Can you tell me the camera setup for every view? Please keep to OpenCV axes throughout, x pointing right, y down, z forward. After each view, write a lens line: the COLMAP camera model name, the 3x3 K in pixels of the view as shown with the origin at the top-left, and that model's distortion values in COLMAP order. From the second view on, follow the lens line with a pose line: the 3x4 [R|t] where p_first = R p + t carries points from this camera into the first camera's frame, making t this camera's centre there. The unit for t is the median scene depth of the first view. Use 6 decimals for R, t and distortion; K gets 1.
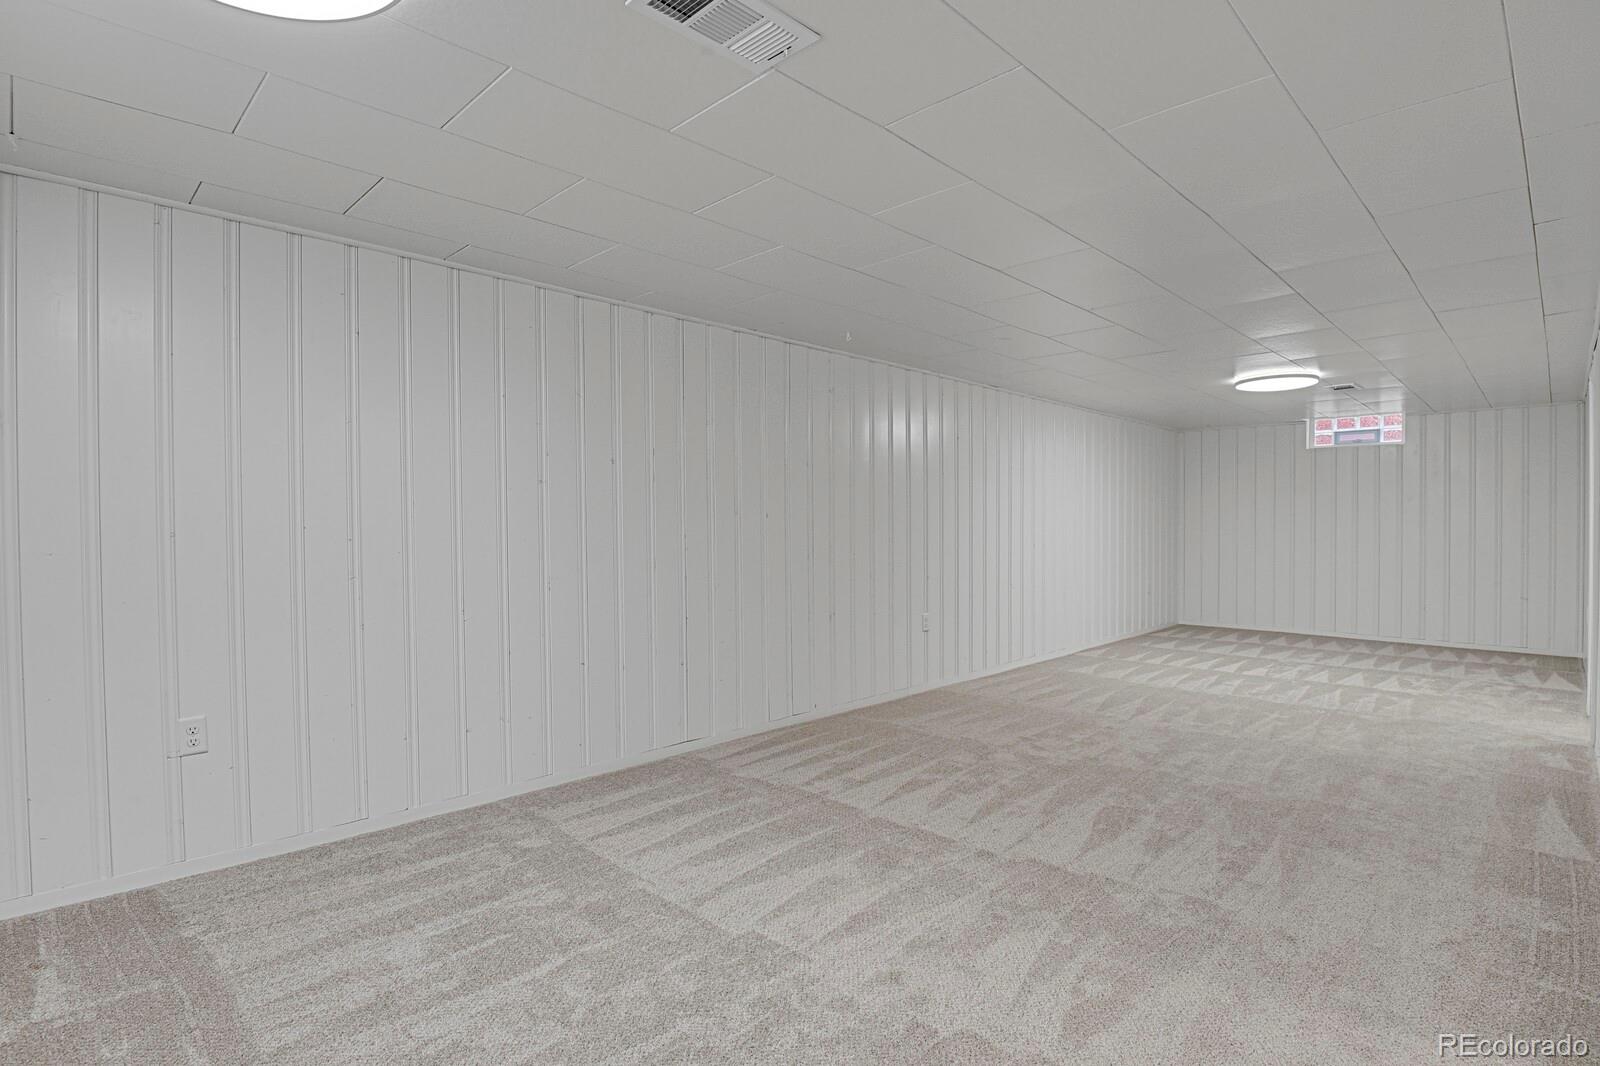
lens RADIAL K [[797.2, 0, 806.5], [0, 797.2, 531.0], [0, 0, 1]] dist [-0.013255, -0.007772]
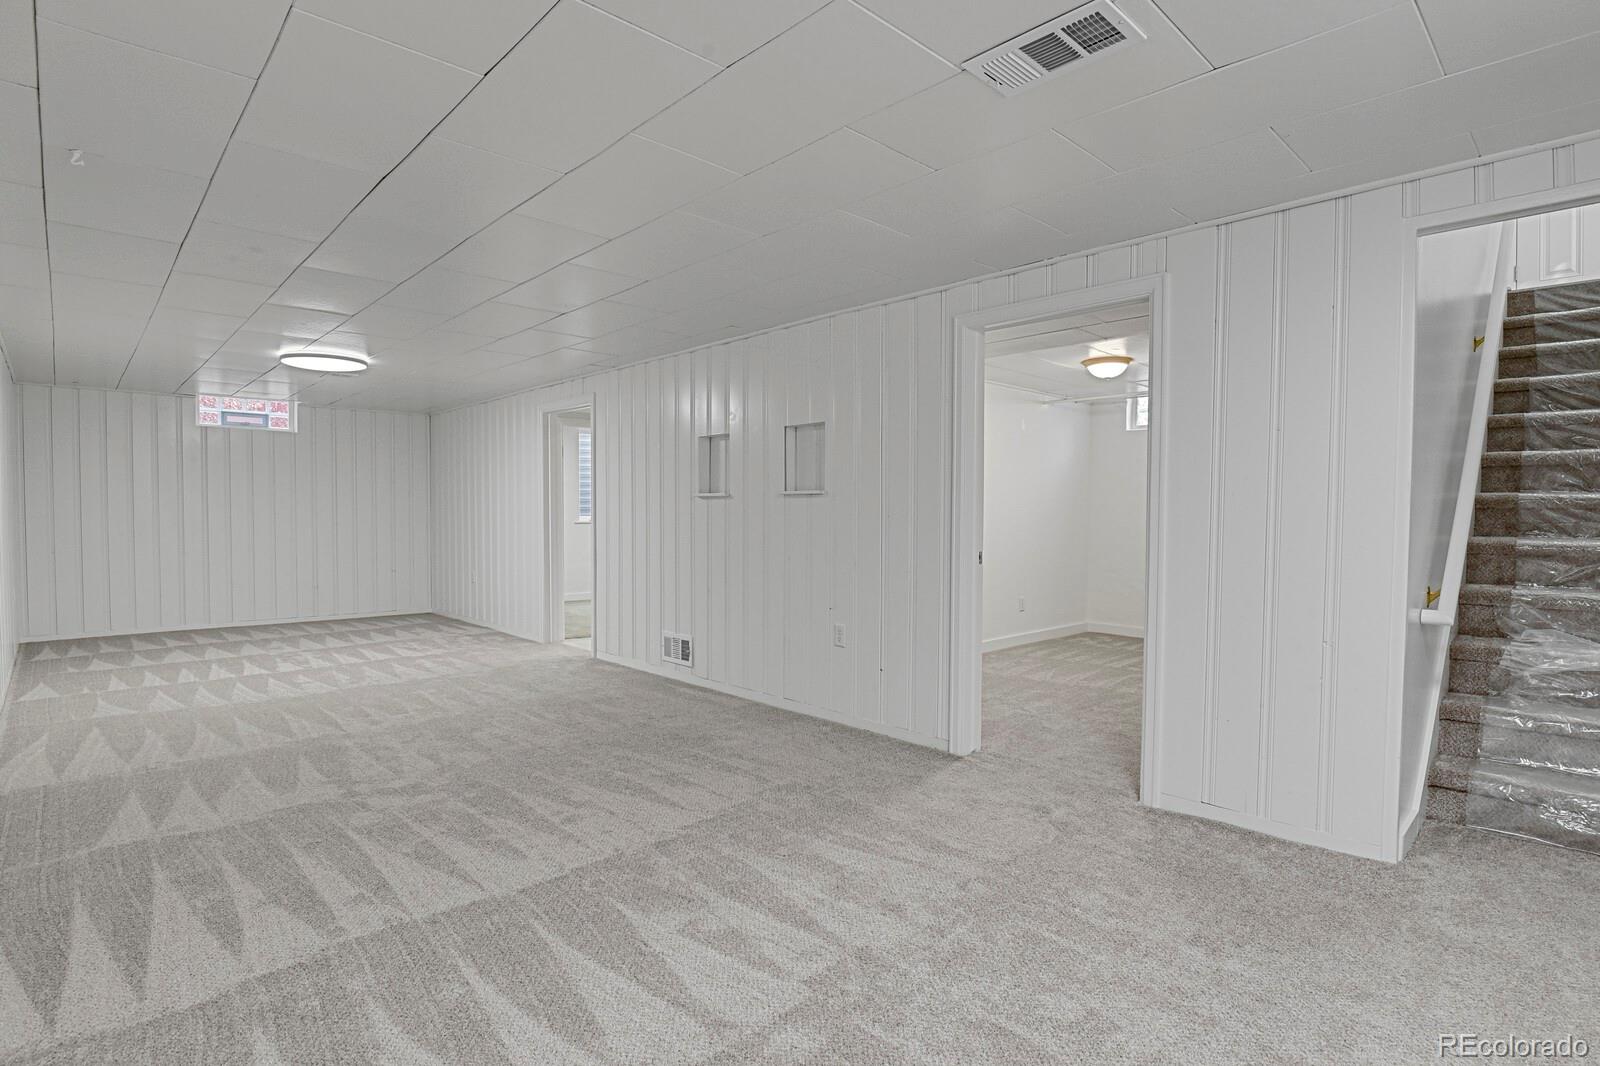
lens RADIAL K [[797.2, 0, 806.5], [0, 797.2, 531.0], [0, 0, 1]] dist [-0.013255, -0.007772]
pose [[0.035466, -0.022200, 0.999124, -0.527619], [0.004834, 0.999745, 0.022042, 0.000783], [-0.999359, 0.004048, 0.035564, 0.564063]]
